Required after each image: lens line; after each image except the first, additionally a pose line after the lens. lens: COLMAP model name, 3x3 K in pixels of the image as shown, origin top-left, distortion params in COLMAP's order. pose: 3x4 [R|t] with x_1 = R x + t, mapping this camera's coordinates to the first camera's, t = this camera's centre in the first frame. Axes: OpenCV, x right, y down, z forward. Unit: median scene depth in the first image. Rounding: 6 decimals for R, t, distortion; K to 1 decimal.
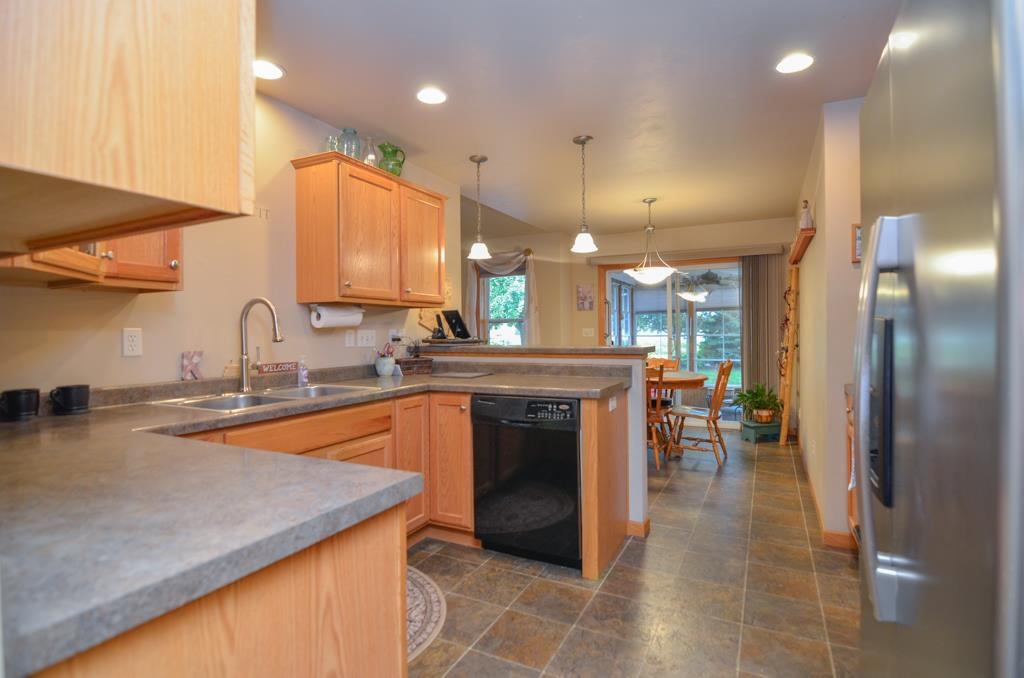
lens RADIAL K [[492.8, 0, 512.6], [0, 492.8, 332.6], [0, 0, 1]] dist [-0.016837, -0.002087]
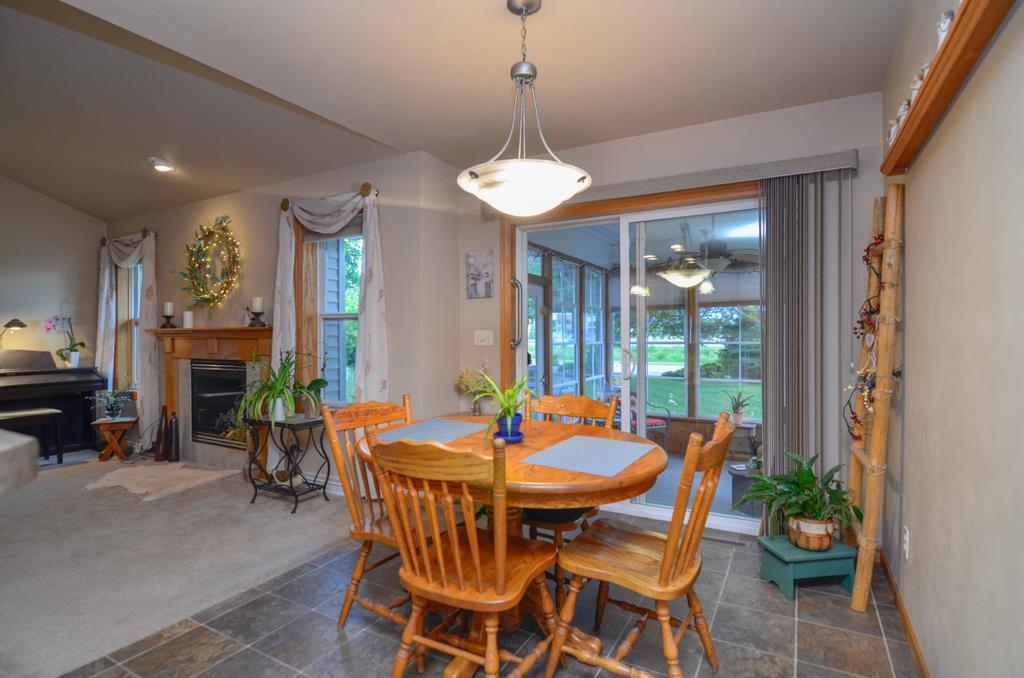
lens RADIAL K [[504.7, 0, 506.9], [0, 504.7, 336.4], [0, 0, 1]] dist [-0.016227, -0.001339]
pose [[0.998589, 0.007924, -0.052516, 0.114850], [-0.008006, 0.999967, -0.001346, -0.000755], [0.052504, 0.001764, 0.998619, 0.237183]]
